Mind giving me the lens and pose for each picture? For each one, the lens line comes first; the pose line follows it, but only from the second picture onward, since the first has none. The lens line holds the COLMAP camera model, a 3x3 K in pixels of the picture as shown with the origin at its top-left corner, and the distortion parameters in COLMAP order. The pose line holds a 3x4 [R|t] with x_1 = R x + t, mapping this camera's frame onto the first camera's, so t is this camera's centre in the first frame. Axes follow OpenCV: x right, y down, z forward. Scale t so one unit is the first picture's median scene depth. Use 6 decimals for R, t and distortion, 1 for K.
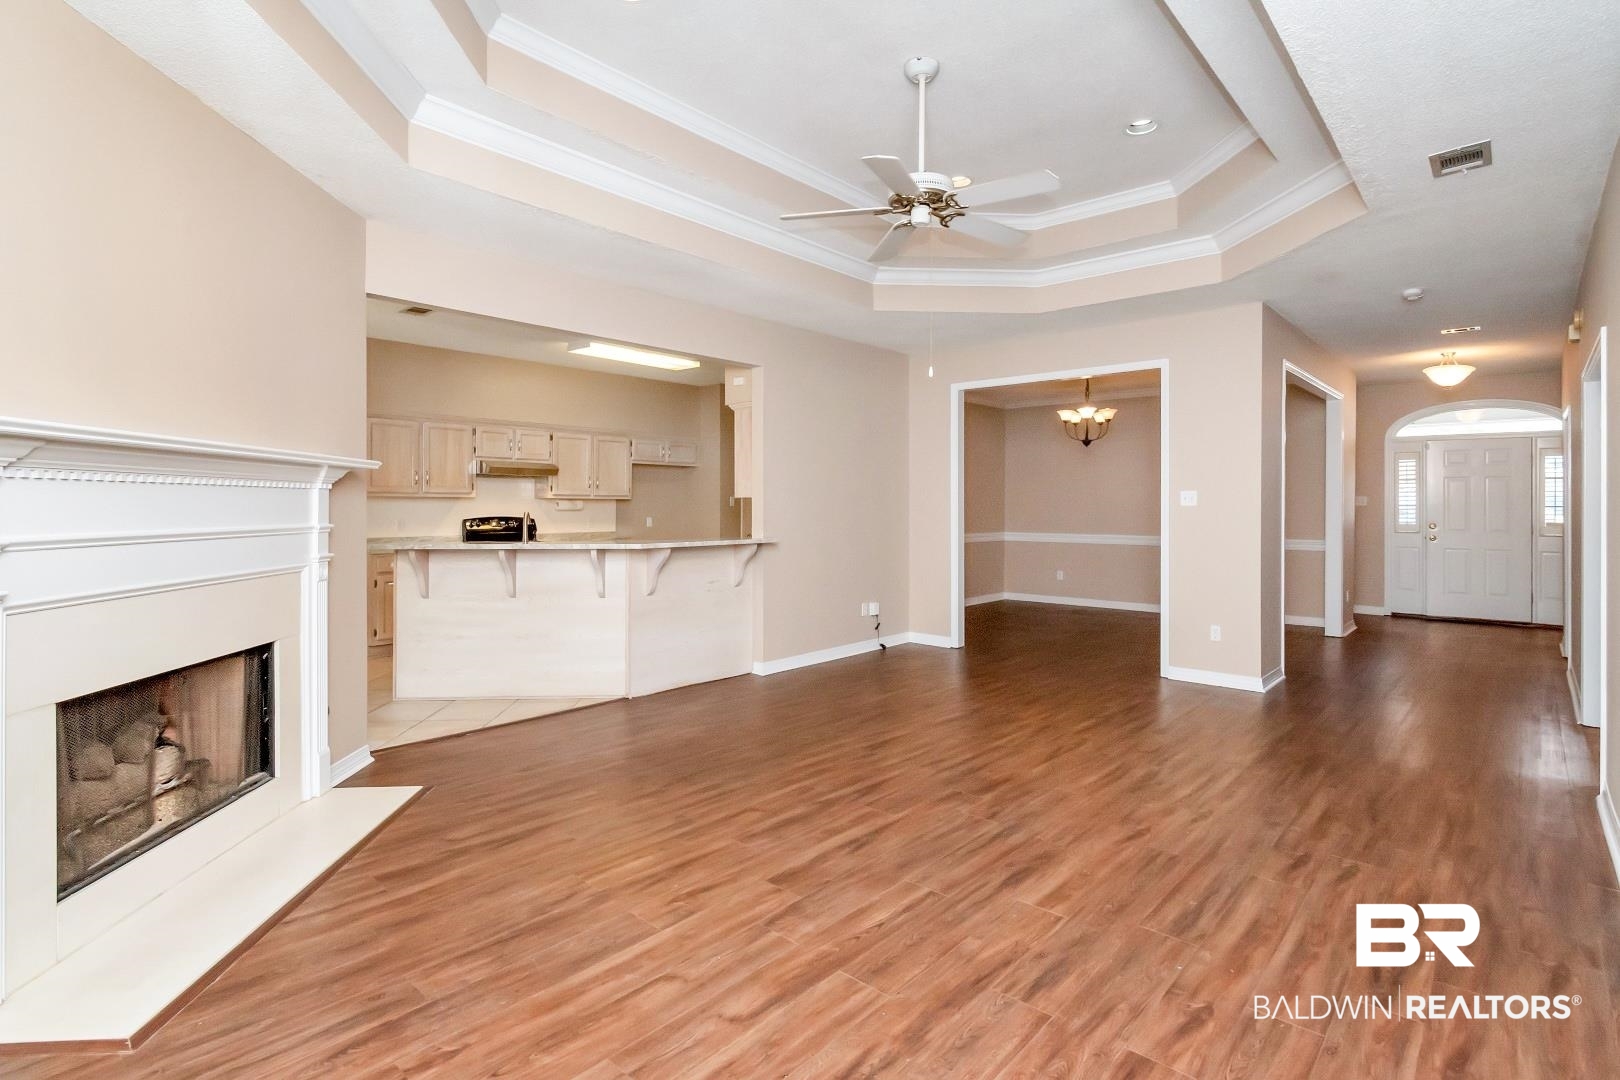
lens RADIAL K [[800.0, 0, 812.1], [0, 800.0, 521.6], [0, 0, 1]] dist [0.006133, -0.003540]
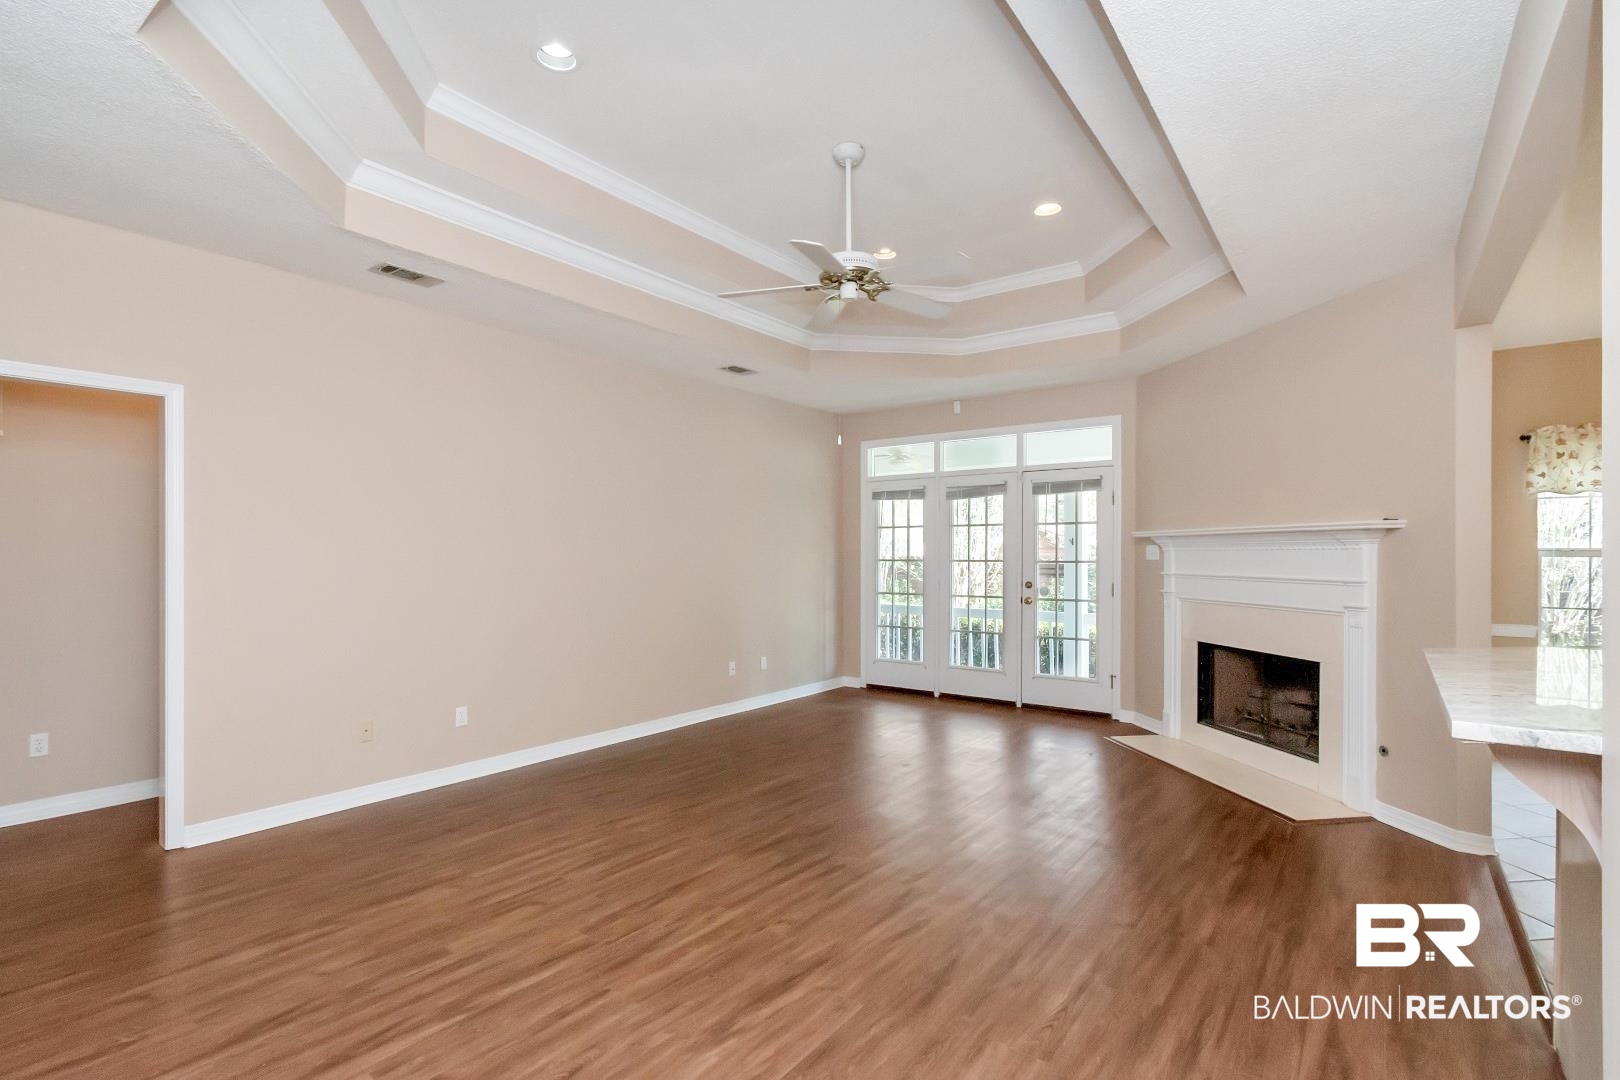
lens RADIAL K [[744.2, 0, 806.5], [0, 744.2, 564.0], [0, 0, 1]] dist [0.001221, 0.000079]
pose [[-0.997682, -0.004146, -0.067917, 0.218257], [-0.006397, 0.999436, 0.032957, -0.041569], [0.067742, 0.033315, -0.997146, 1.657173]]
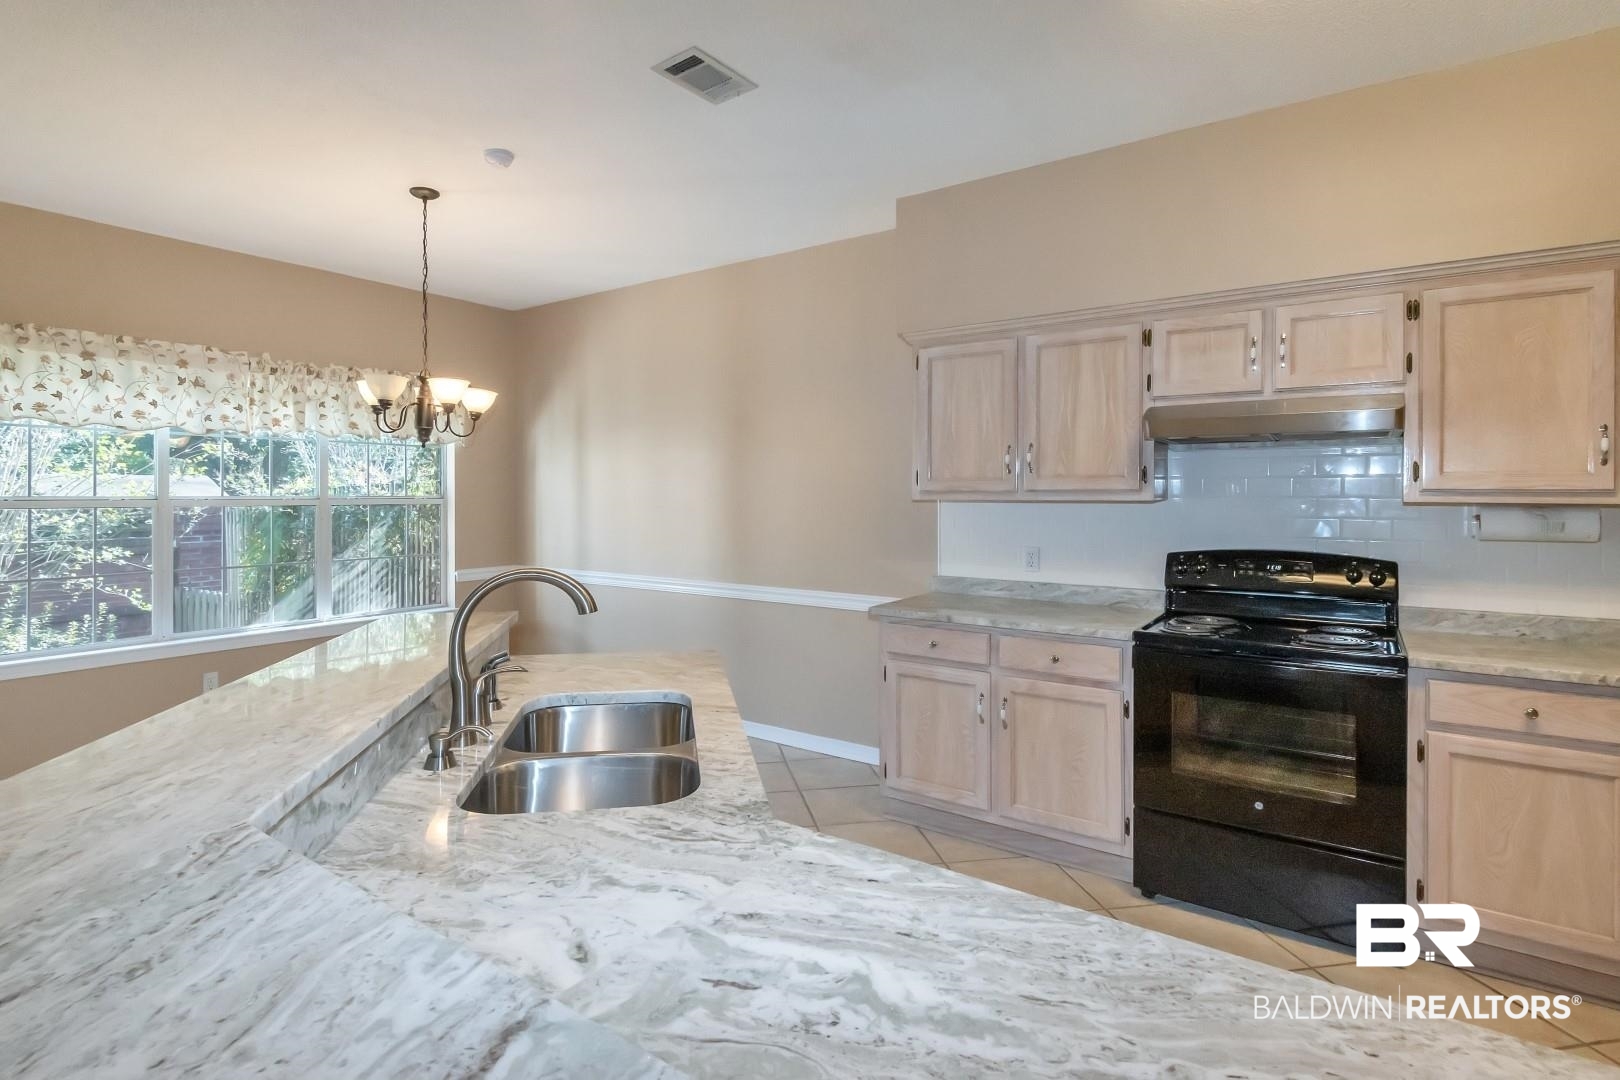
lens RADIAL K [[800.0, 0, 798.4], [0, 800.0, 493.6], [0, 0, 1]] dist [0.006133, -0.003540]
pose [[0.107799, -0.004300, -0.994163, -0.073534], [-0.018712, 0.999805, -0.006353, -0.049293], [0.993997, 0.019288, 0.107698, 1.355867]]
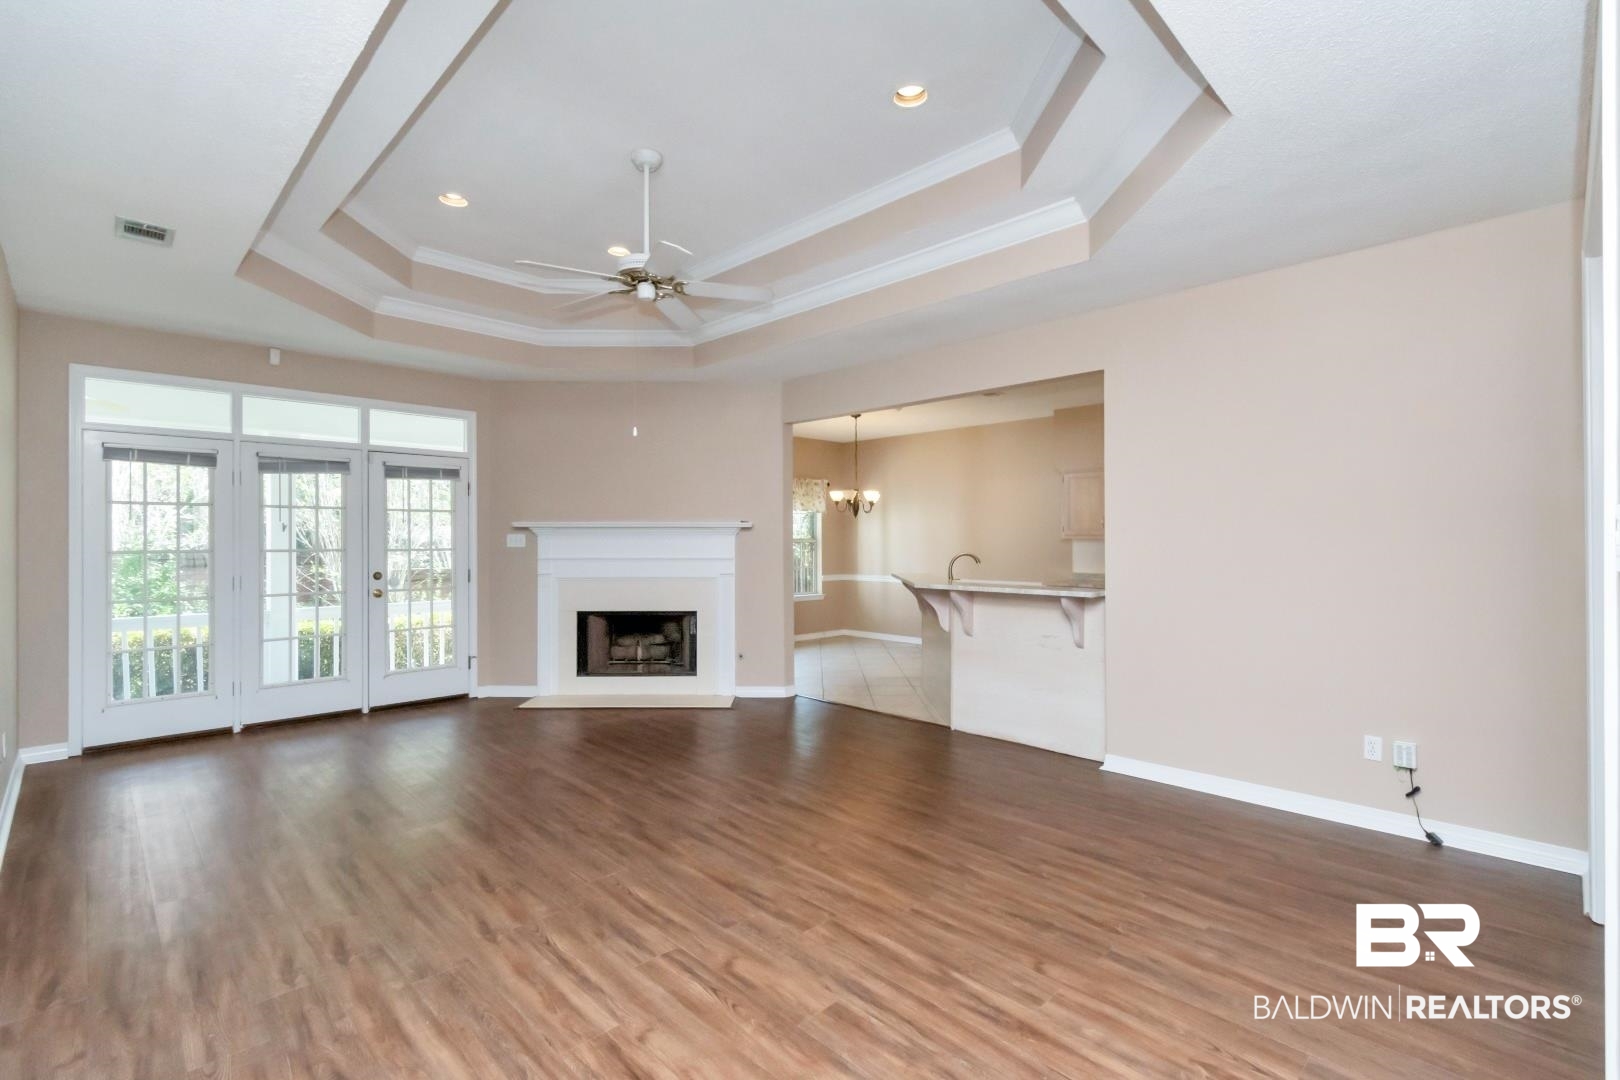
lens RADIAL K [[744.2, 0, 797.8], [0, 744.2, 539.0], [0, 0, 1]] dist [0.001221, 0.000079]
pose [[-0.084878, -0.004686, -0.996380, 0.961772], [-0.018507, 0.999824, -0.003126, -0.030876], [0.996219, 0.018174, -0.084950, 1.080510]]
